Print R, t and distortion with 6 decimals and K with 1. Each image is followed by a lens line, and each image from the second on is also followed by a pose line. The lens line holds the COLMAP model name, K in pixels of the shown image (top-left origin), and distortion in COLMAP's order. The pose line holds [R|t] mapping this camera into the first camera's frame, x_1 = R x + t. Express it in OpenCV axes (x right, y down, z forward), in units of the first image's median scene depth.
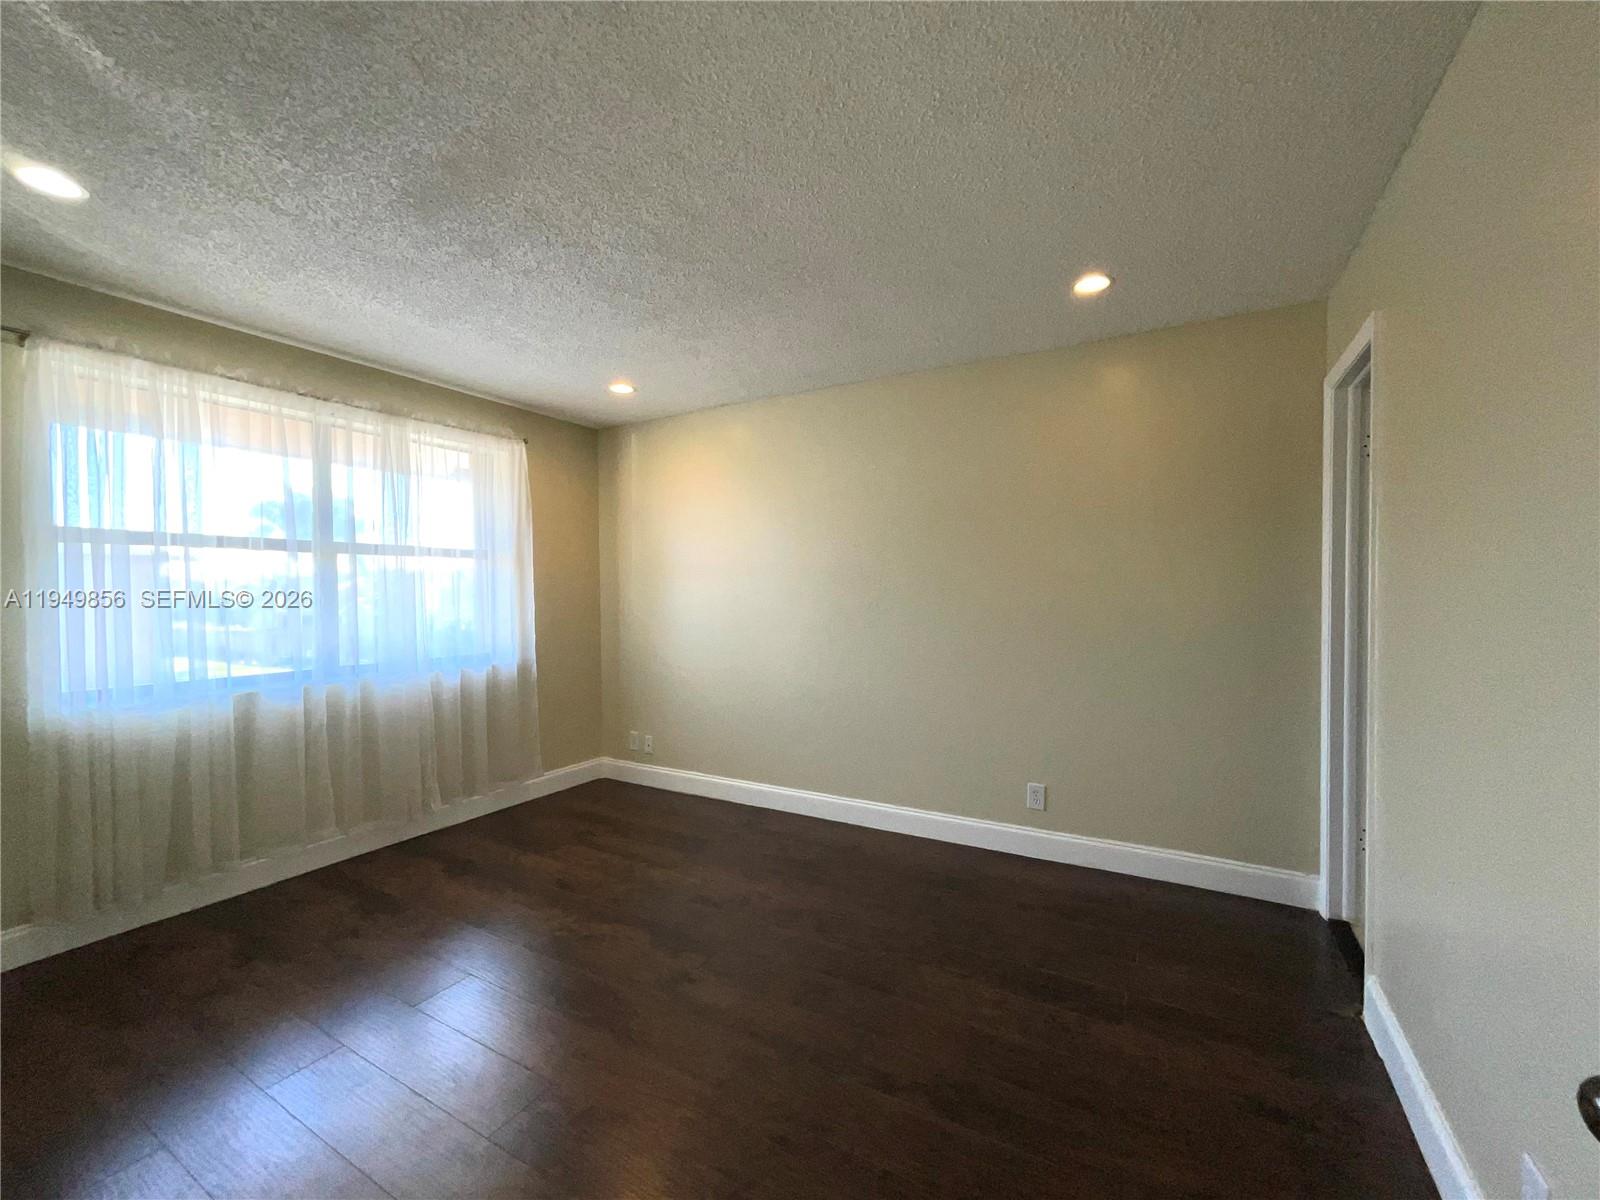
lens RADIAL K [[664.6, 0, 800.0], [0, 664.6, 600.0], [0, 0, 1]] dist [-0.000502, 0.000337]
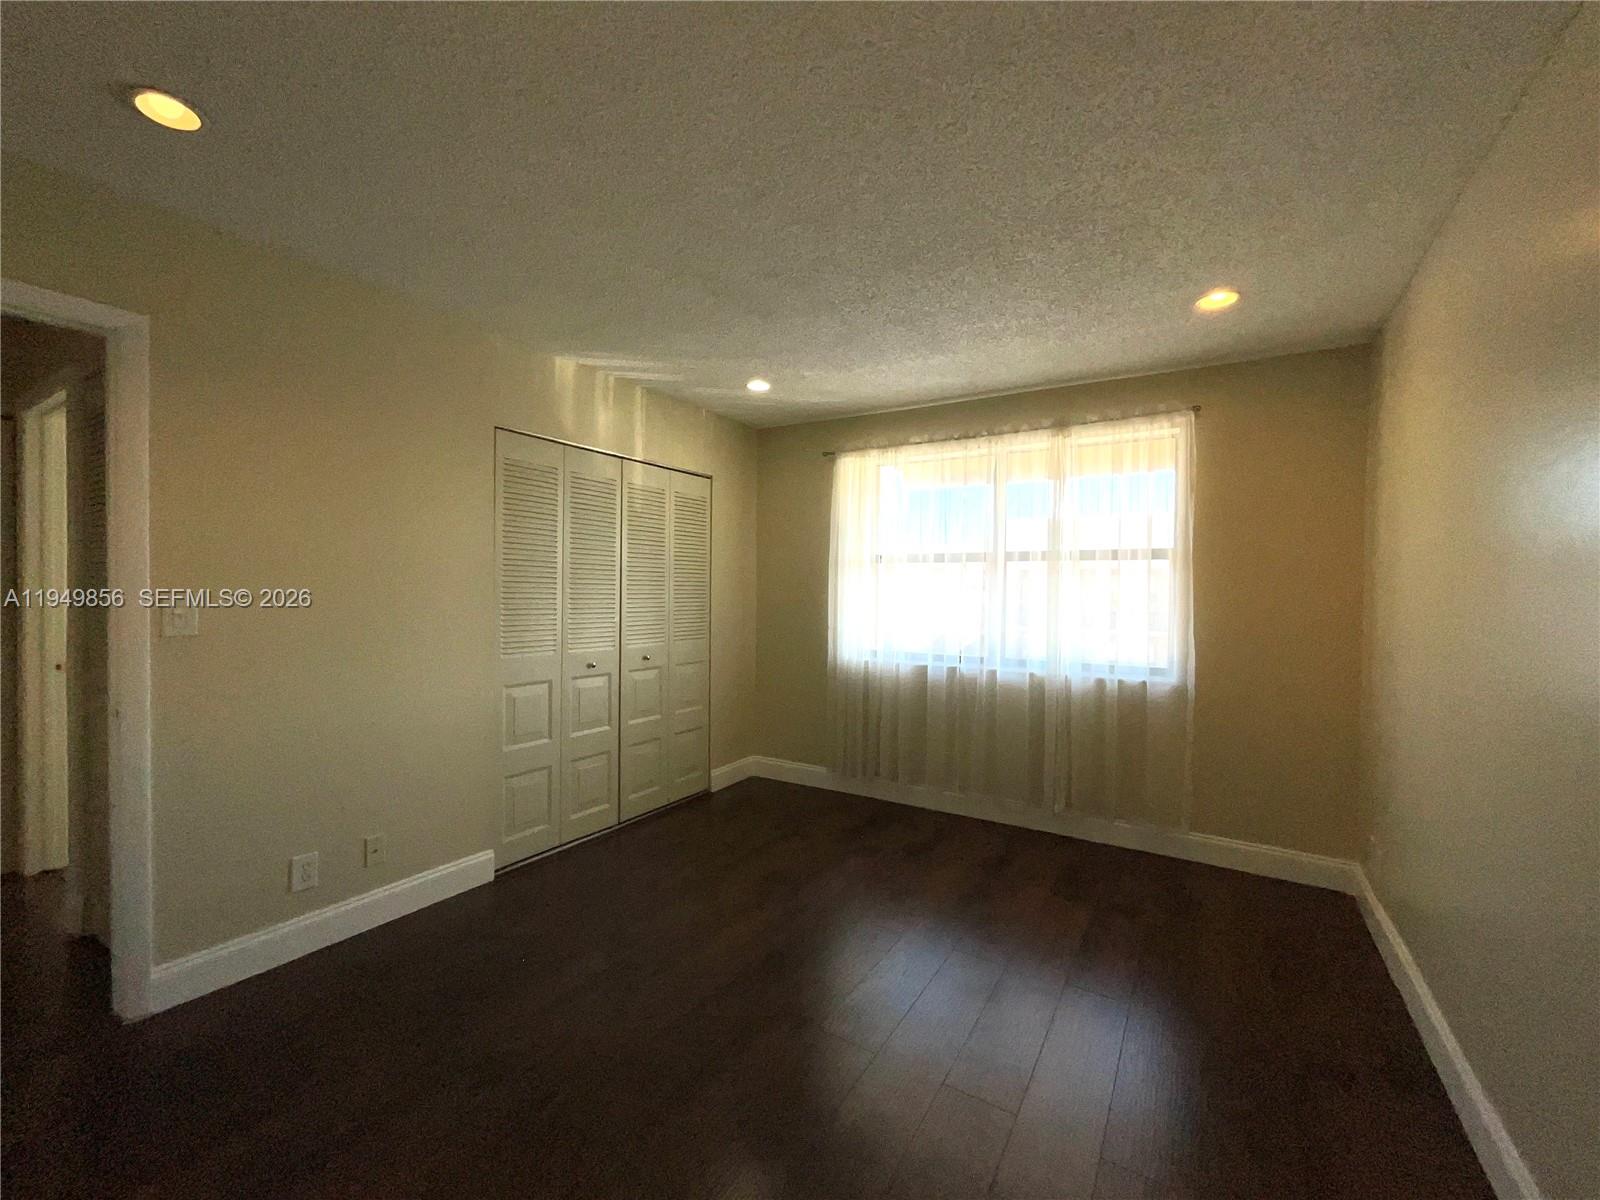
lens RADIAL K [[639.6, 0, 841.1], [0, 639.6, 604.3], [0, 0, 1]] dist [-0.000654, 0.000024]
pose [[0.001617, 0.020640, -0.999786, 0.386674], [-0.026301, 0.999442, 0.020590, -0.010046], [0.999653, 0.026262, 0.002159, 0.629113]]
